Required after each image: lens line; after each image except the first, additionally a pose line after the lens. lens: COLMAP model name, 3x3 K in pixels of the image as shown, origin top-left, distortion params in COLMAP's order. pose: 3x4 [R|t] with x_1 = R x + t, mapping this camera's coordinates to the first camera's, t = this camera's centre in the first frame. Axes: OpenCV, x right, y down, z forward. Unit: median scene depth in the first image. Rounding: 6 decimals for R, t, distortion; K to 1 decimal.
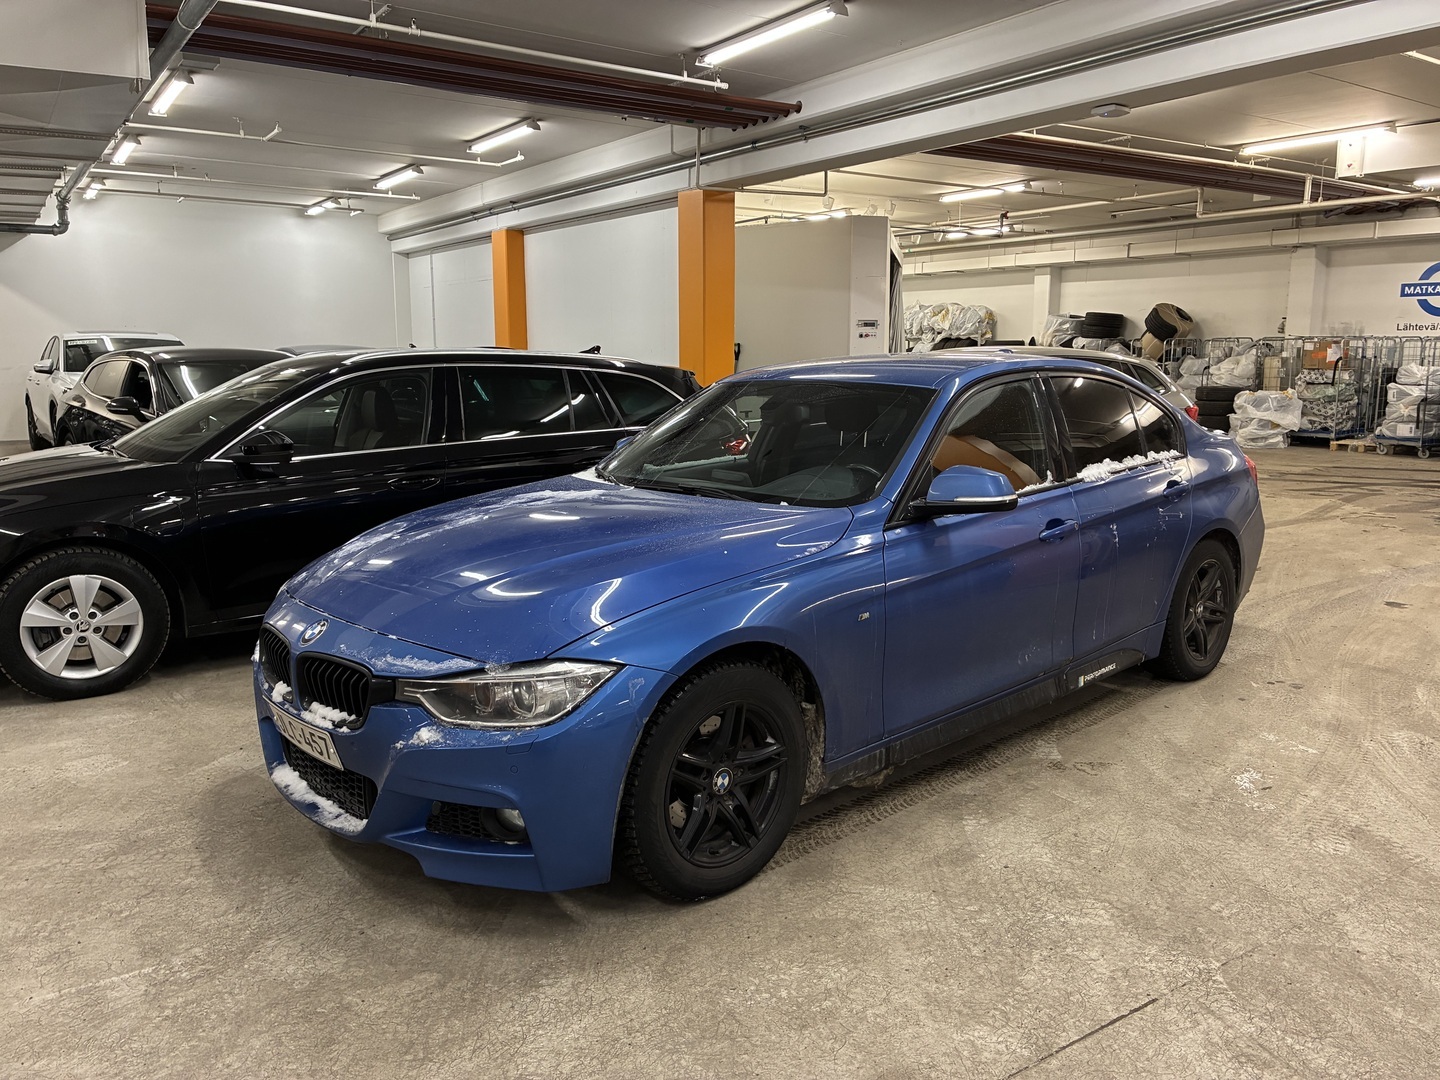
lens RADIAL K [[1086.2, 0, 720.0], [0, 1086.2, 540.0], [0, 0, 1]] dist [-0.001570, -0.002429]
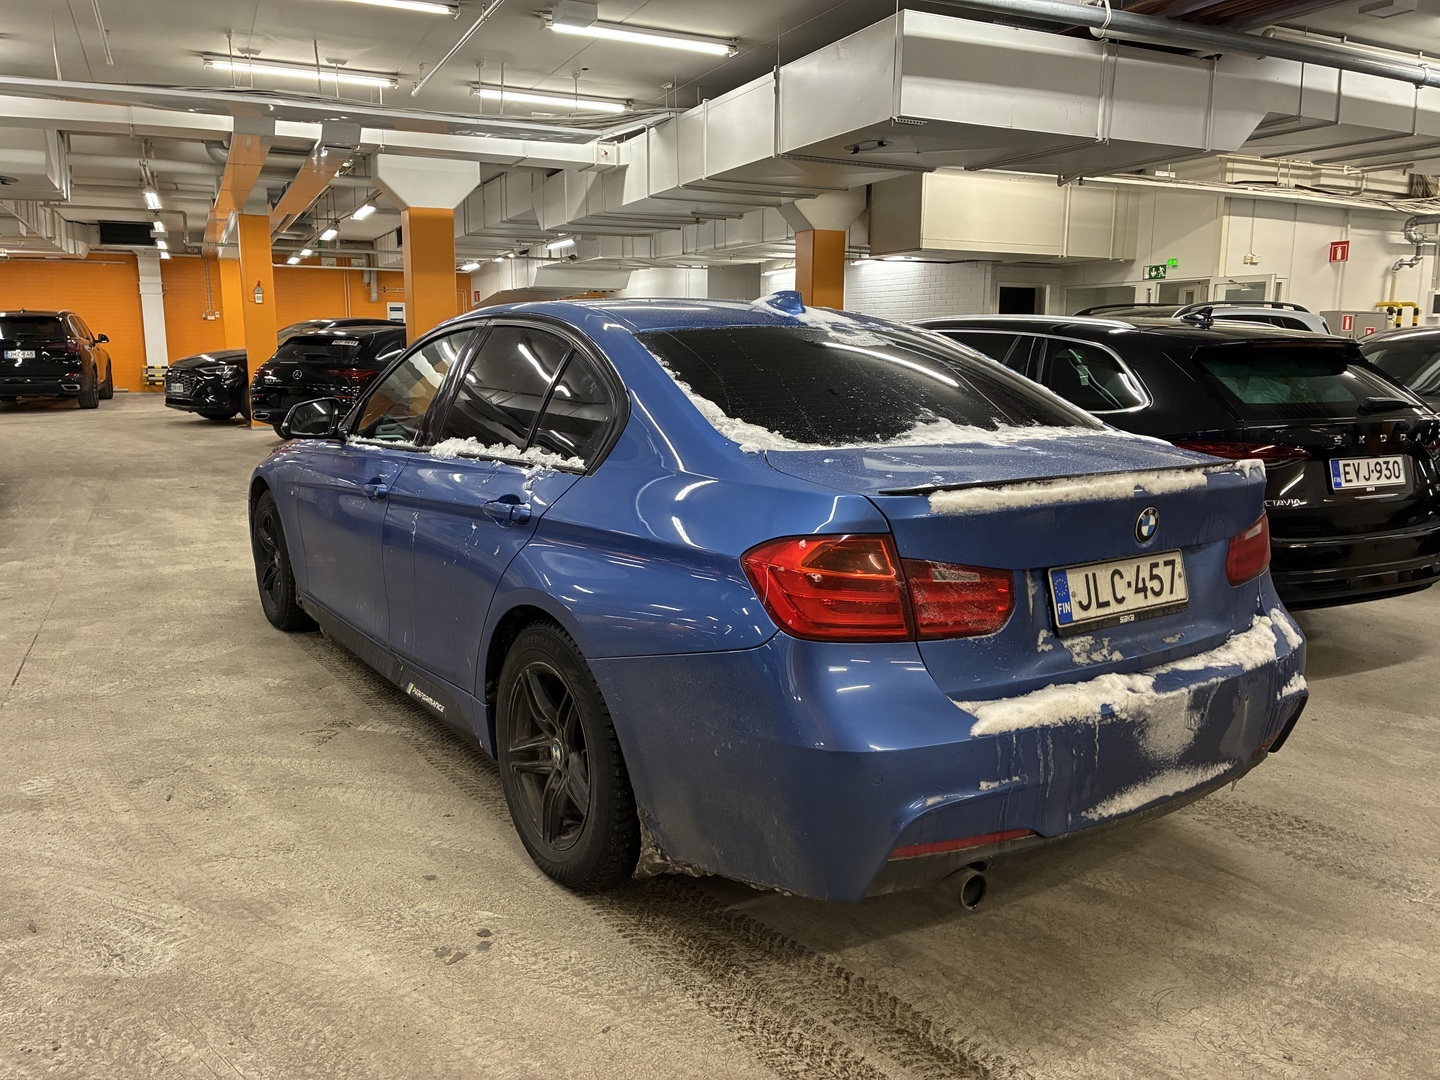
lens RADIAL K [[1086.2, 0, 720.0], [0, 1086.2, 540.0], [0, 0, 1]] dist [-0.001570, -0.002429]
pose [[-0.121566, 0.186271, -0.974949, 1.195539], [-0.181306, 0.961541, 0.206316, -0.212527], [0.975884, 0.201845, -0.083118, 1.393912]]
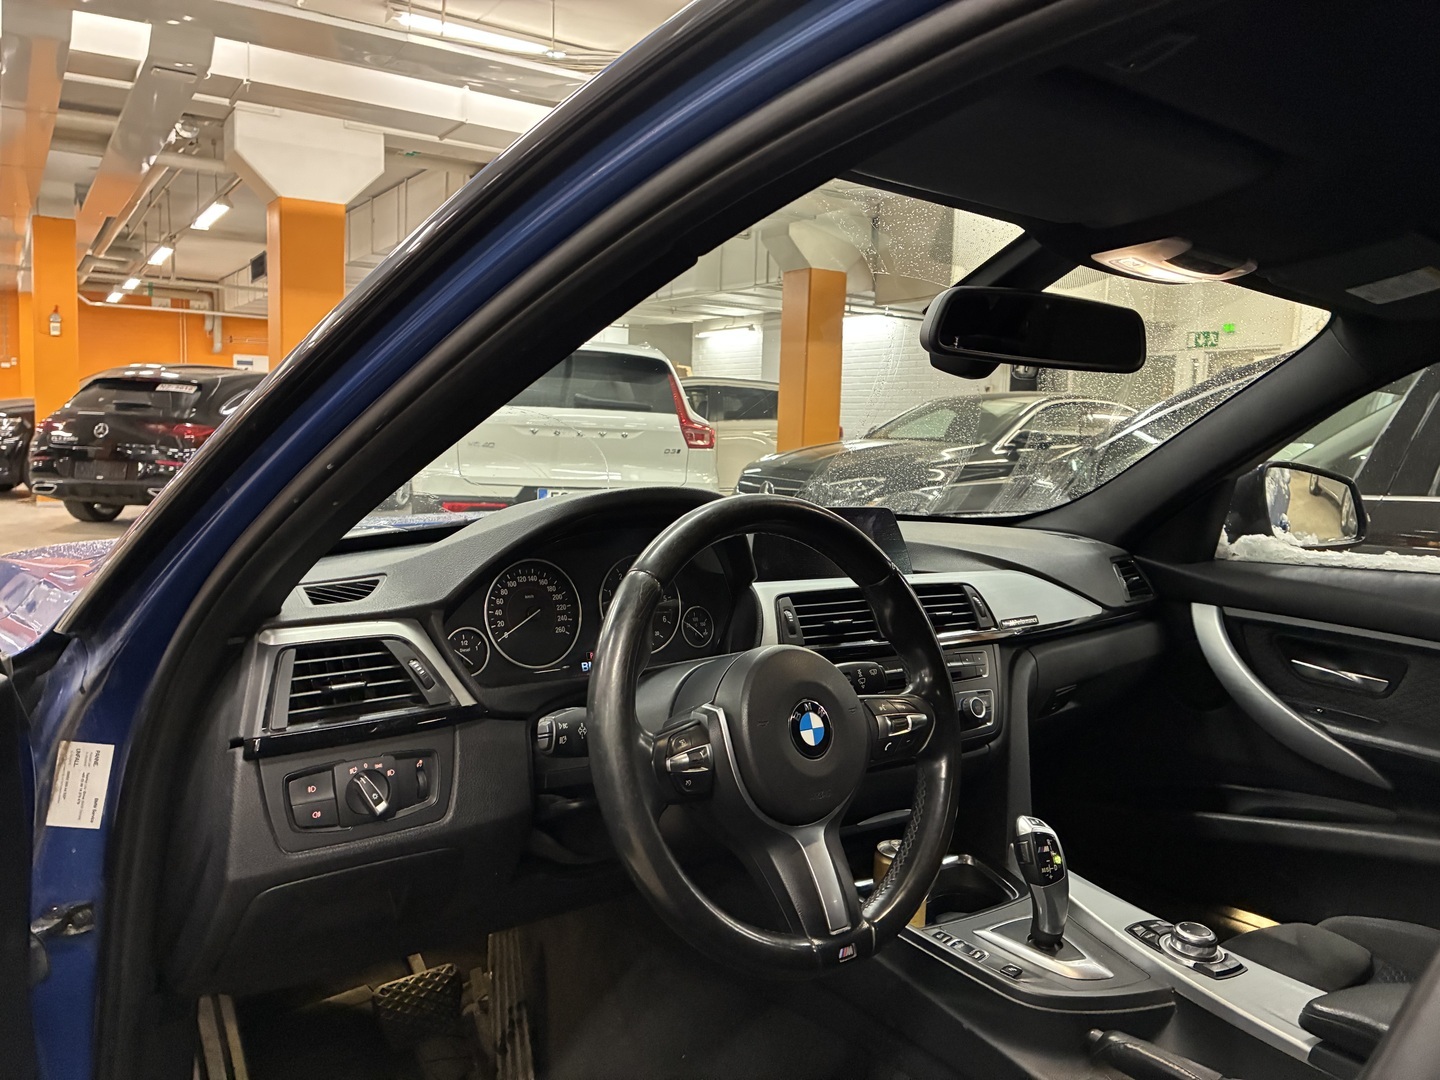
lens RADIAL K [[1086.2, 0, 720.0], [0, 1086.2, 540.0], [0, 0, 1]] dist [-0.001570, -0.002429]
pose [[0.009382, 0.111192, -0.993755, 0.986237], [-0.211578, 0.971519, 0.106707, -0.178687], [0.977316, 0.209255, 0.032641, 1.299478]]
